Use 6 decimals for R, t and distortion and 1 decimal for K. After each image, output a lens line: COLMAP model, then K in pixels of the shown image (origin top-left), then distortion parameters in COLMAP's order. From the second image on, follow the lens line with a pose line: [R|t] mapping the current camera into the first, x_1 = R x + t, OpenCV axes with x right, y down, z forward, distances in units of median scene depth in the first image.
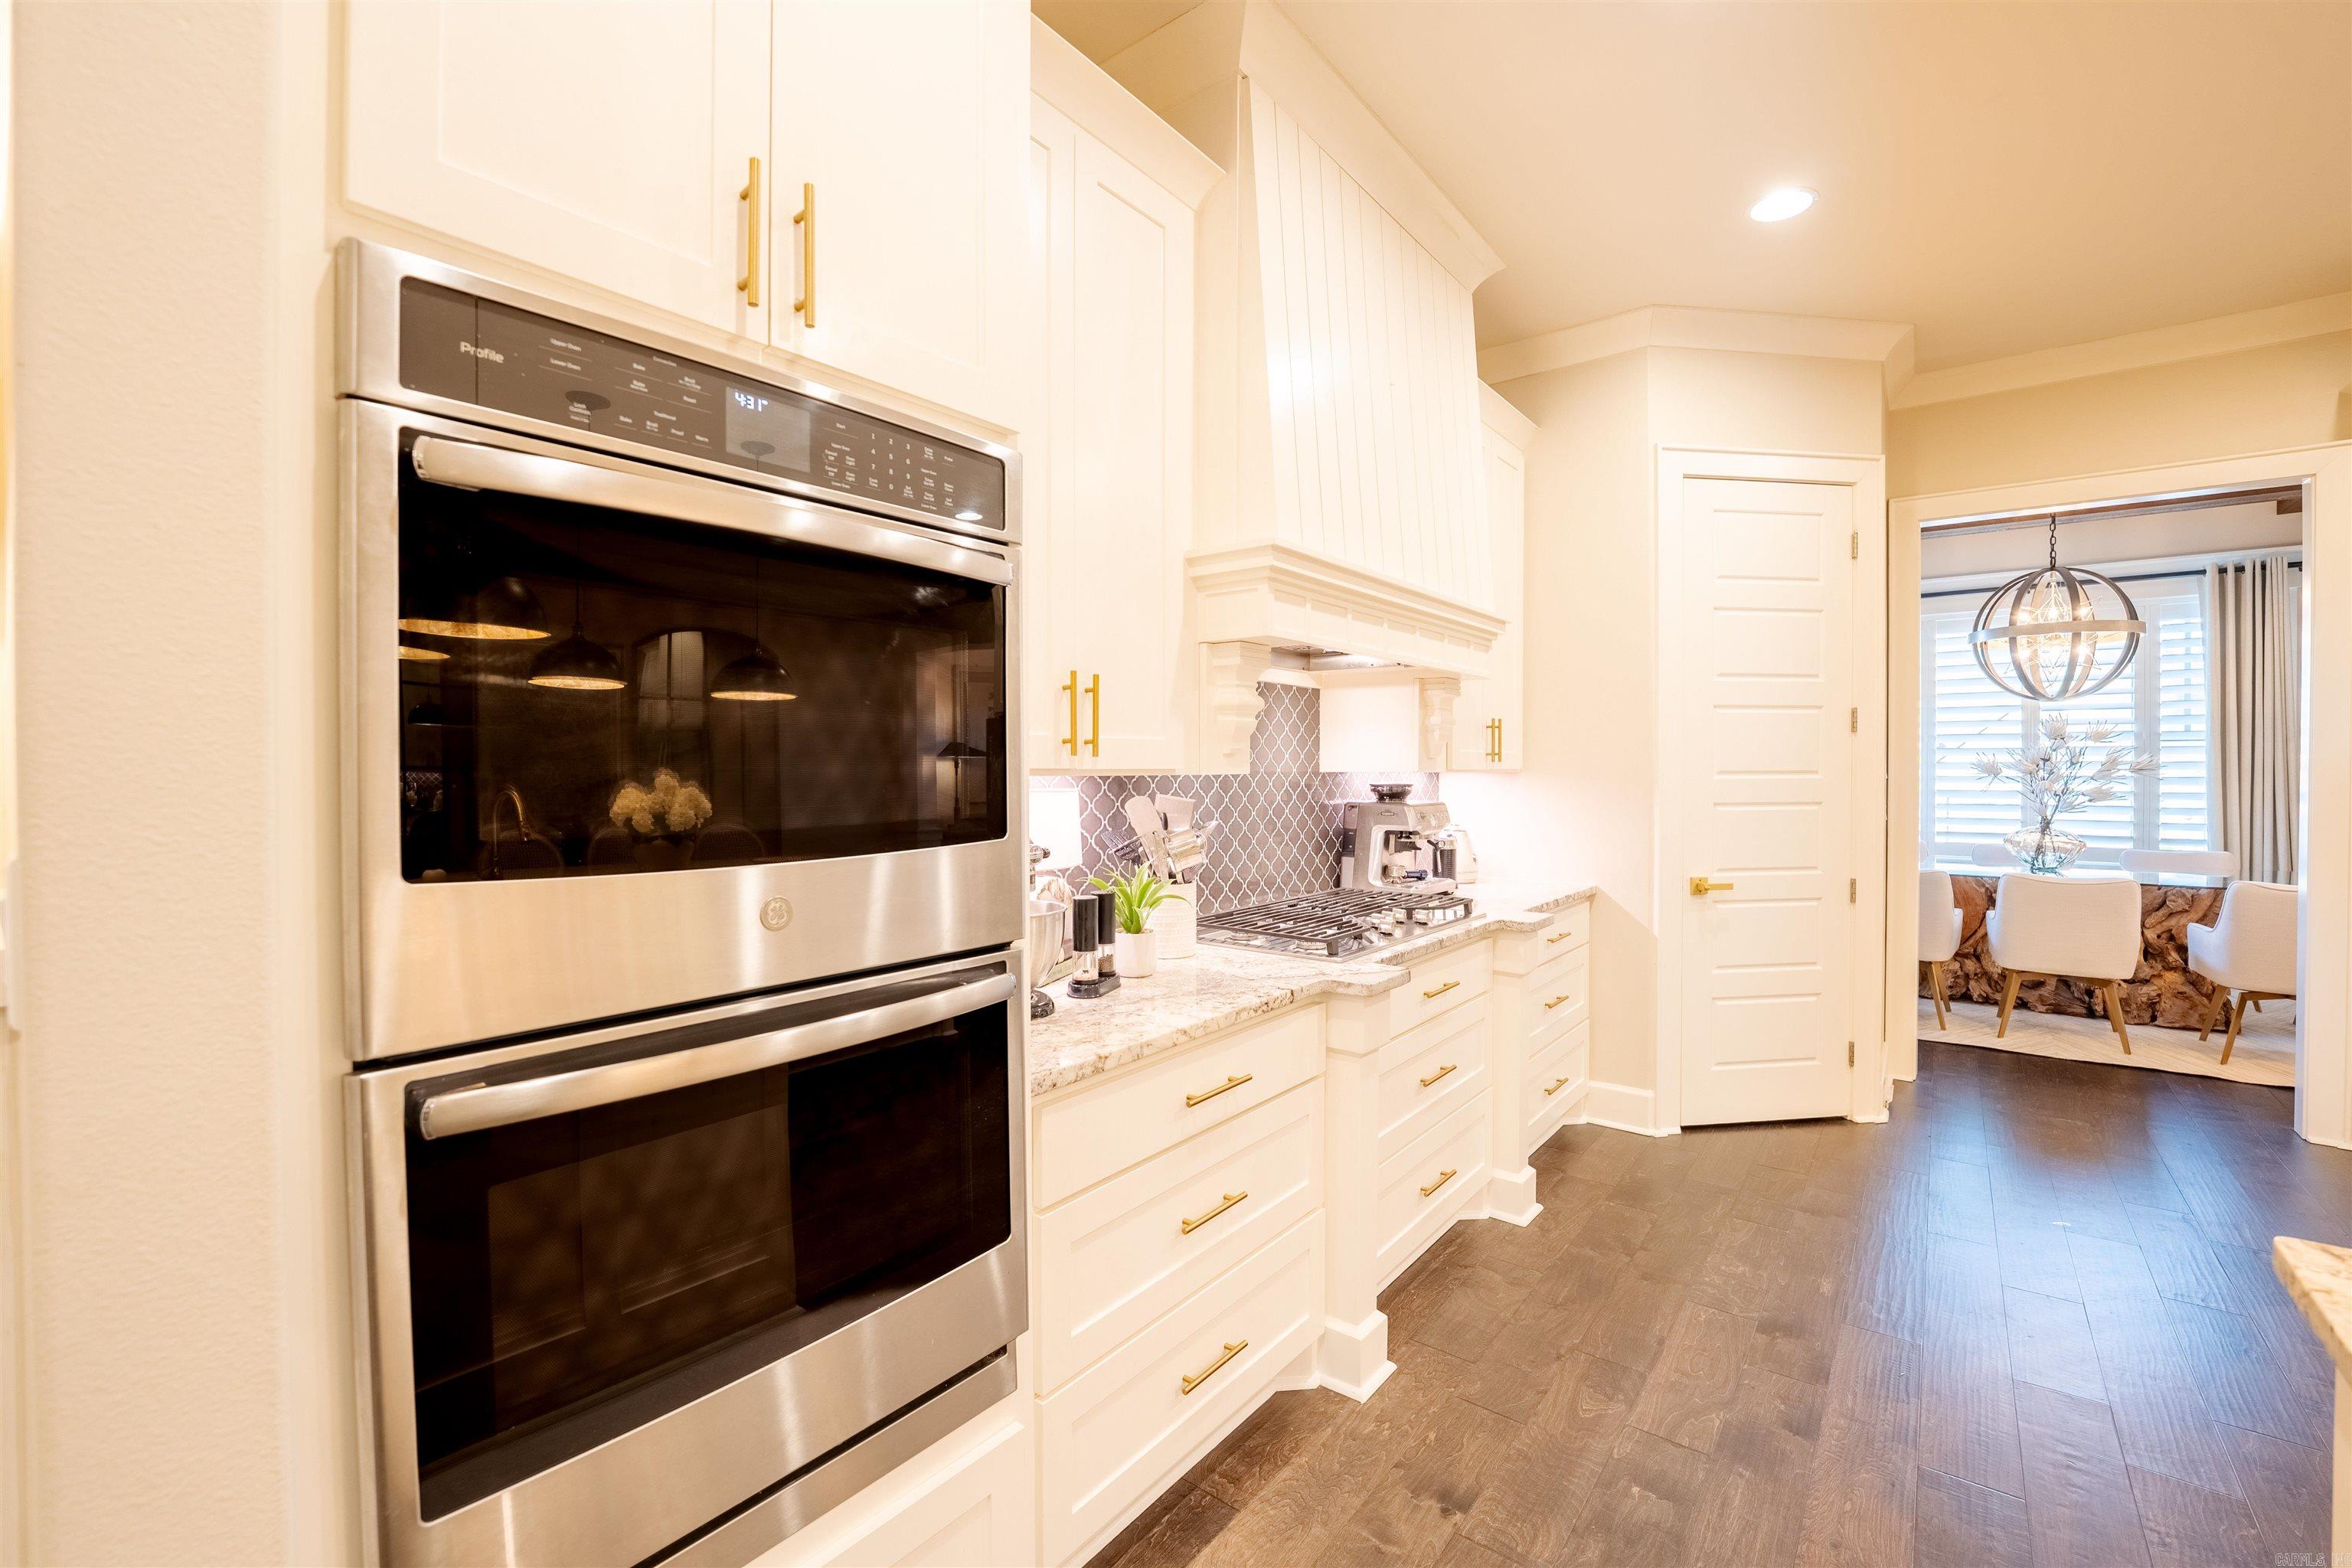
lens RADIAL K [[1003.3, 0, 1176.8], [0, 1003.3, 779.9], [0, 0, 1]] dist [-0.001299, 0.000086]
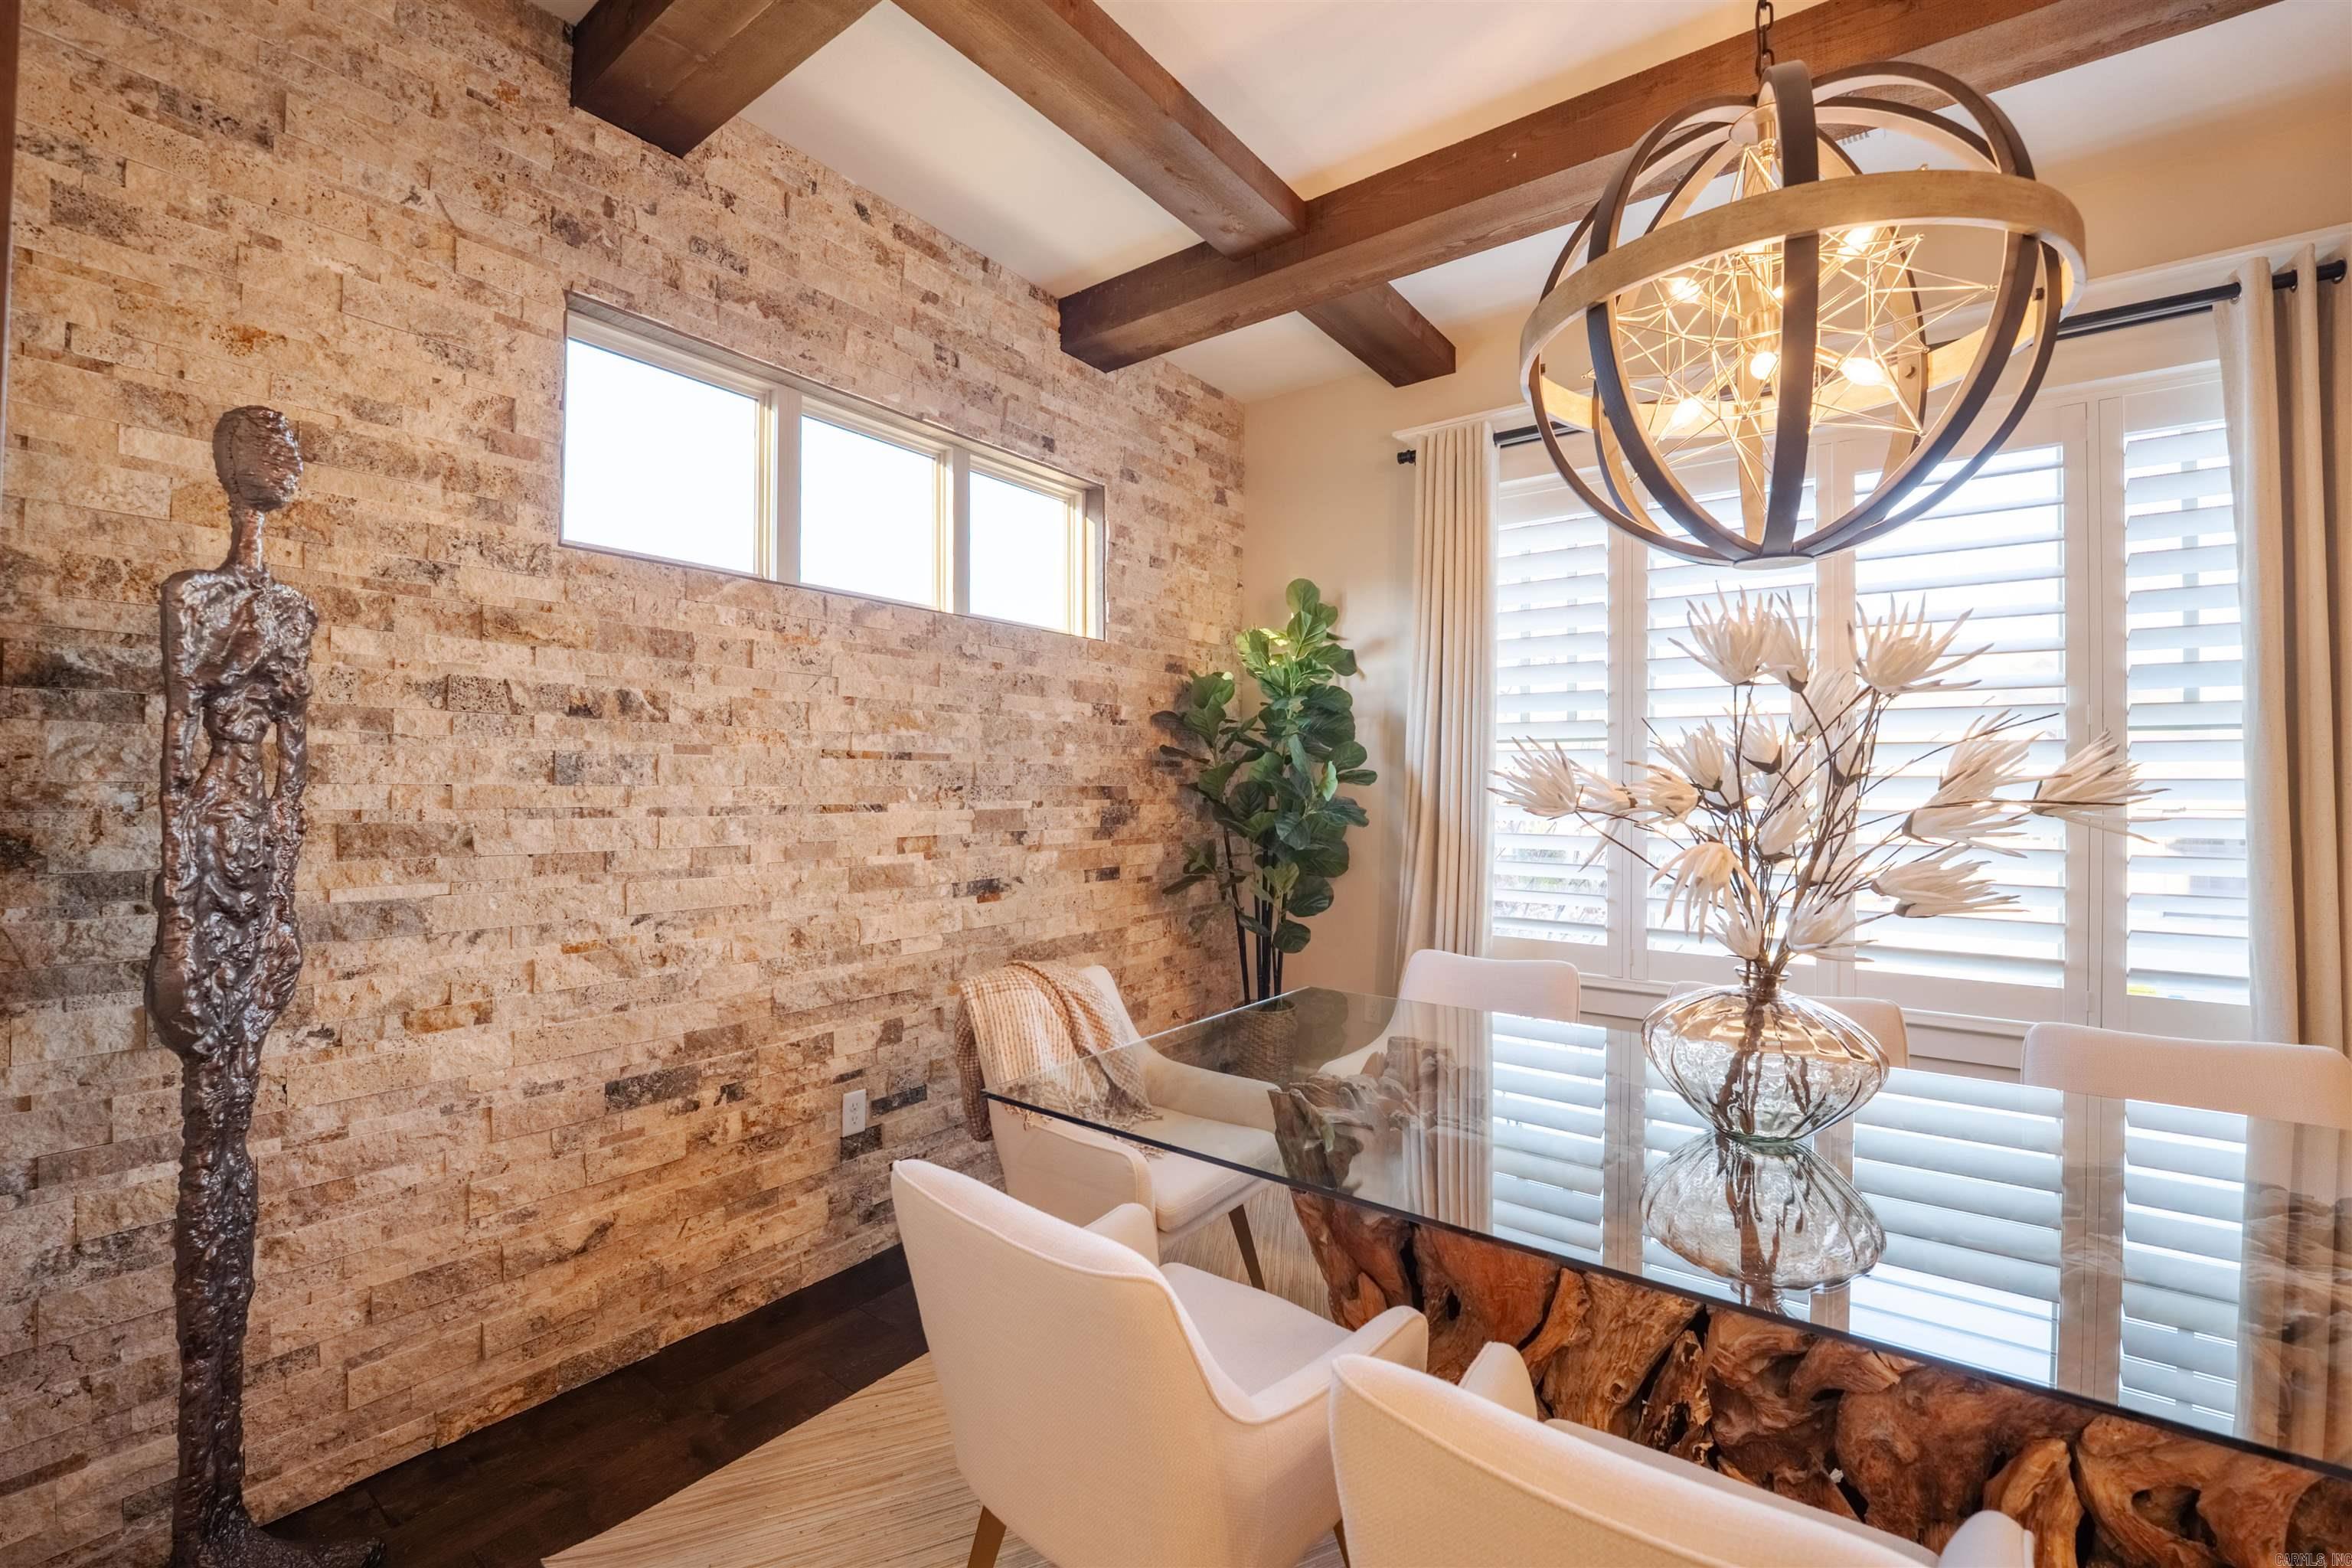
lens RADIAL K [[1003.3, 0, 1175.1], [0, 1003.3, 780.3], [0, 0, 1]] dist [-0.001299, 0.000086]
pose [[0.999641, 0.007548, 0.025695, 0.607671], [-0.007164, 0.999862, -0.014994, -0.008929], [-0.025804, 0.014804, 0.999557, 0.627112]]
